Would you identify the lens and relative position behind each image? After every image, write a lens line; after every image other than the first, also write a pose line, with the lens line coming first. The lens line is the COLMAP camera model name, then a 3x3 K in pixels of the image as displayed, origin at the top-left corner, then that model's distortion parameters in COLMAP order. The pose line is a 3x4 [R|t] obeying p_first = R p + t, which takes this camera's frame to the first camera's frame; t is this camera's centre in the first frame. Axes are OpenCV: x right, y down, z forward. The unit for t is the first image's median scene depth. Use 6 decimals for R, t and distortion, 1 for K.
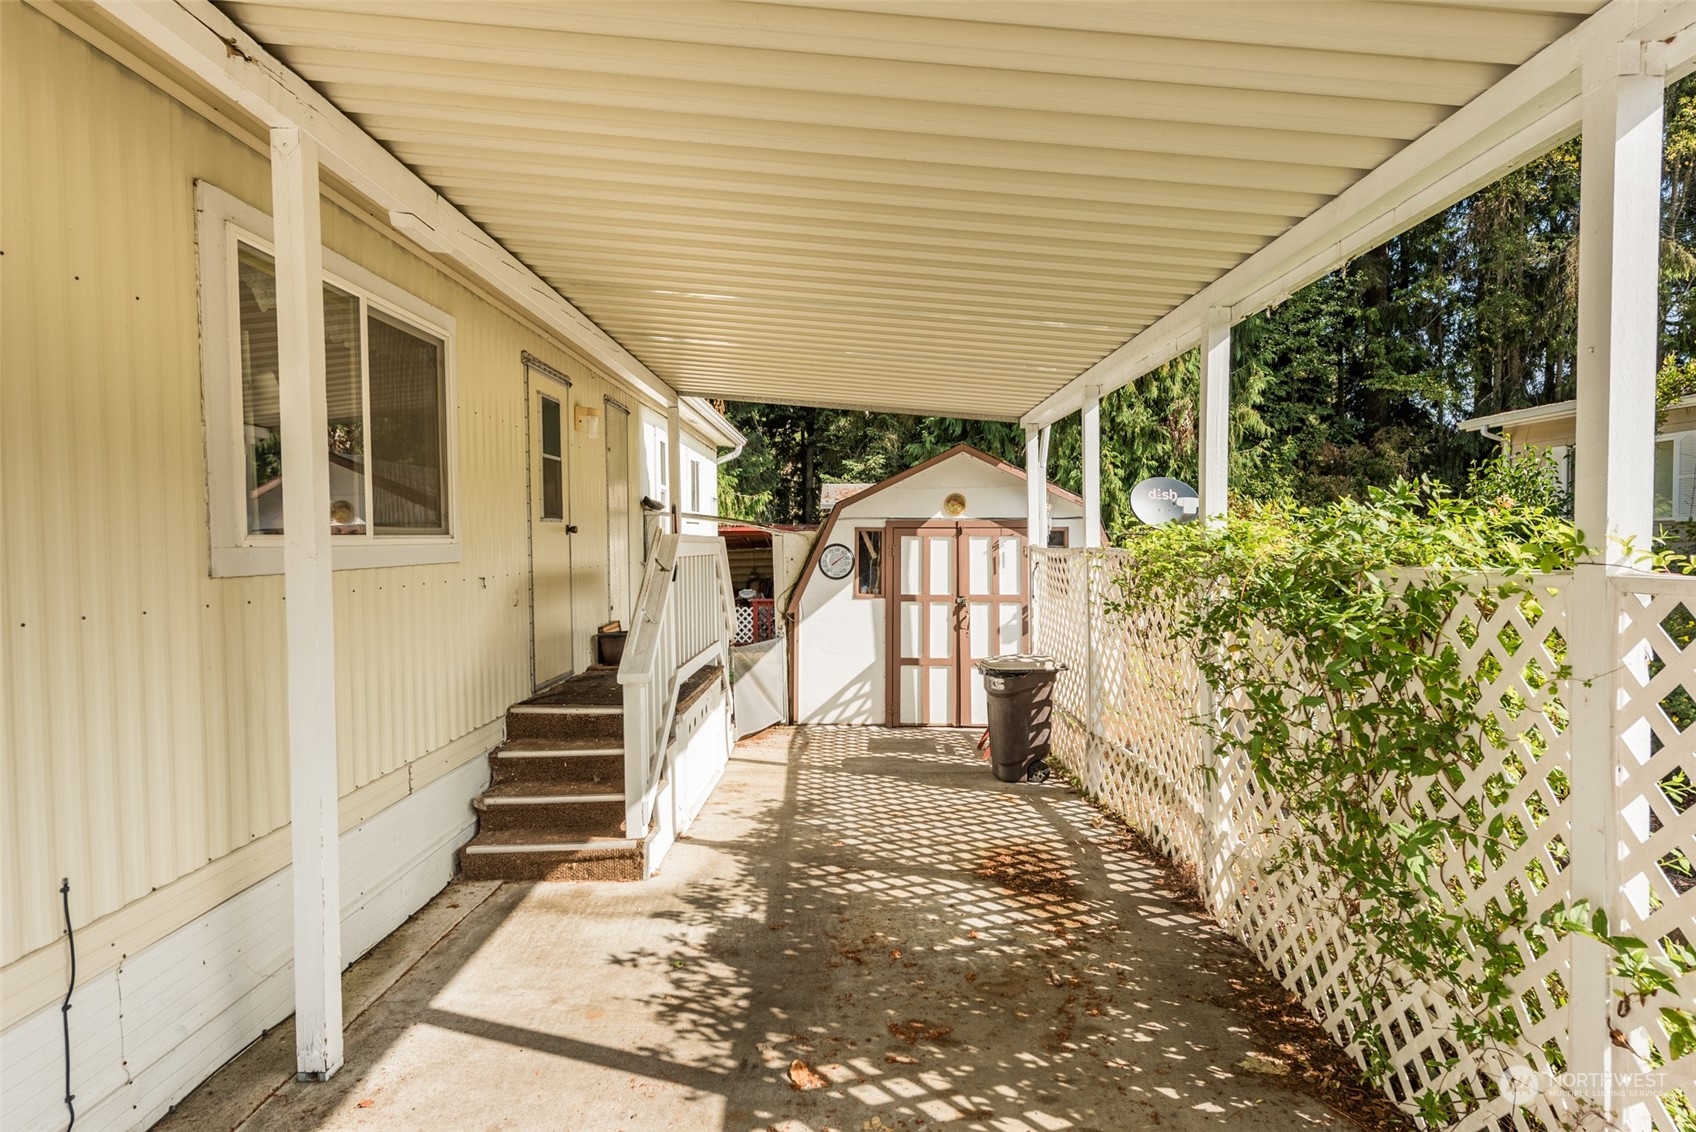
lens RADIAL K [[919.1, 0, 848.6], [0, 919.1, 564.2], [0, 0, 1]] dist [0.010235, -0.000743]
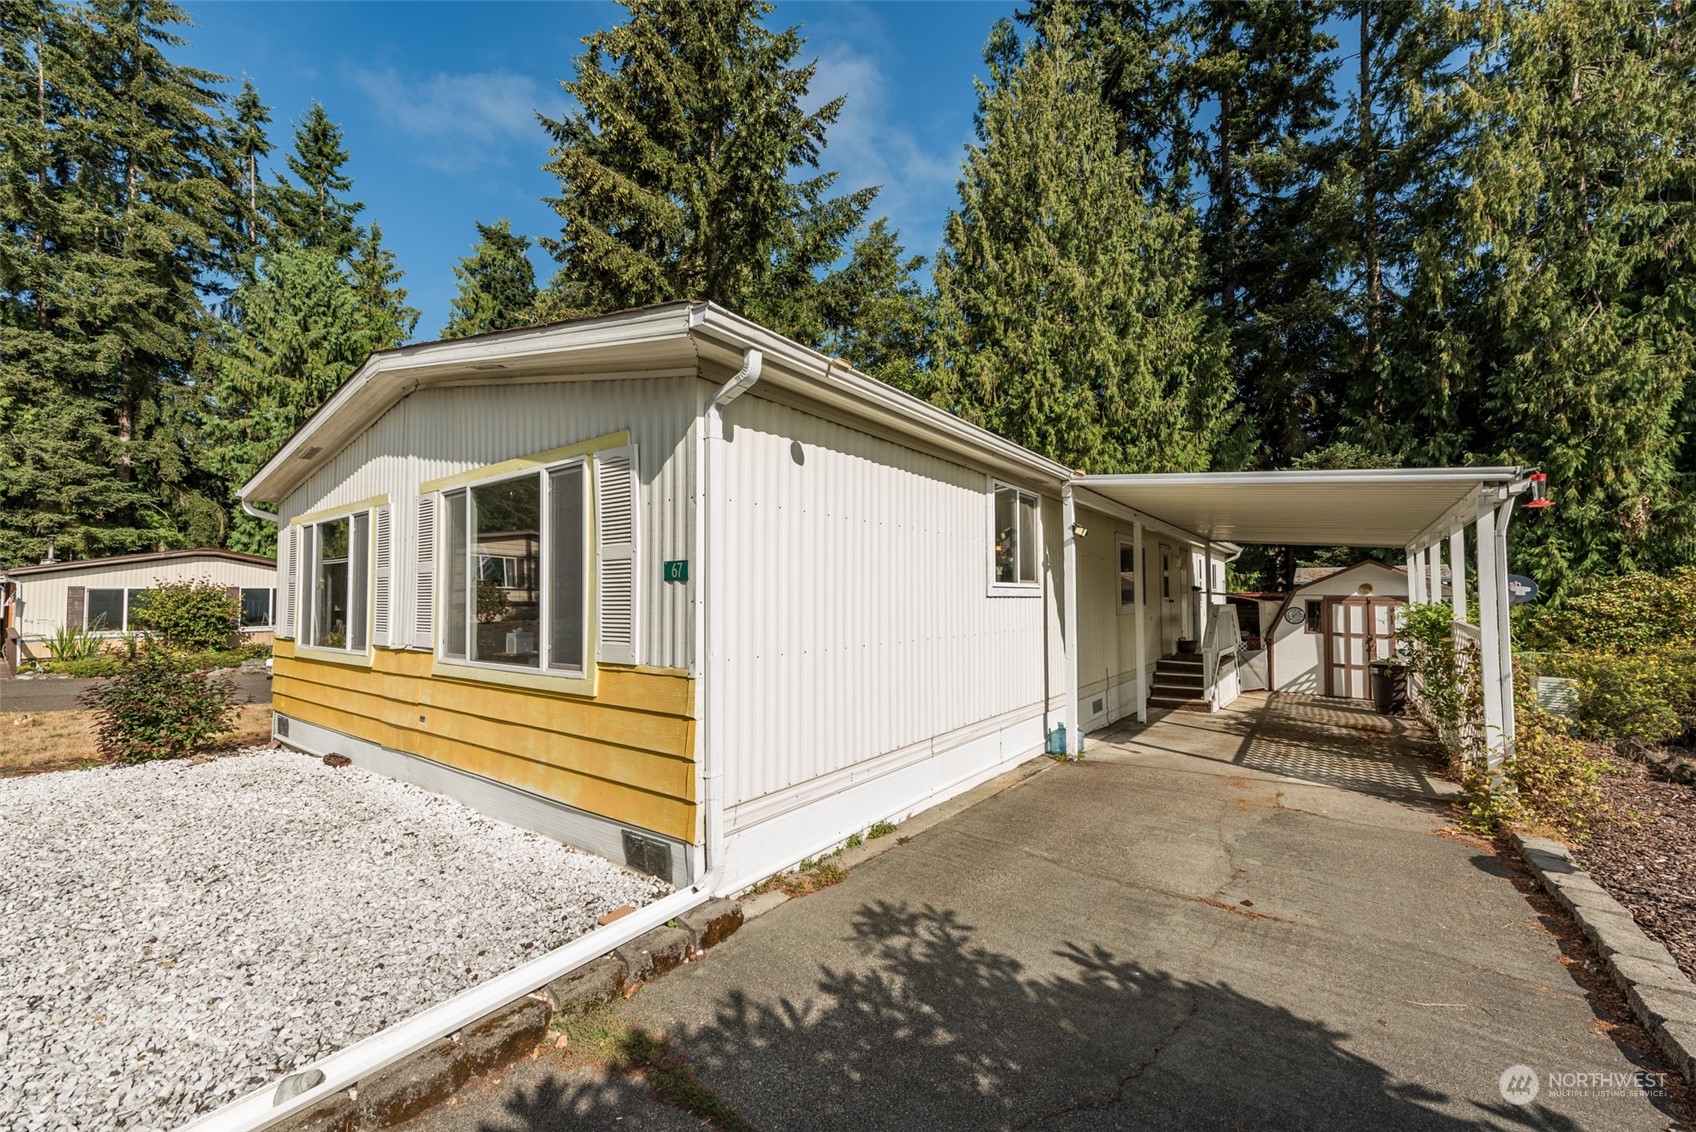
lens RADIAL K [[666.0, 0, 847.5], [0, 666.0, 570.9], [0, 0, 1]] dist [0.009713, 0.000013]
pose [[0.802582, -0.014566, -0.596364, 0.080452], [-0.023235, 0.998180, -0.055649, 0.004178], [0.596089, 0.058519, 0.800783, -0.855195]]
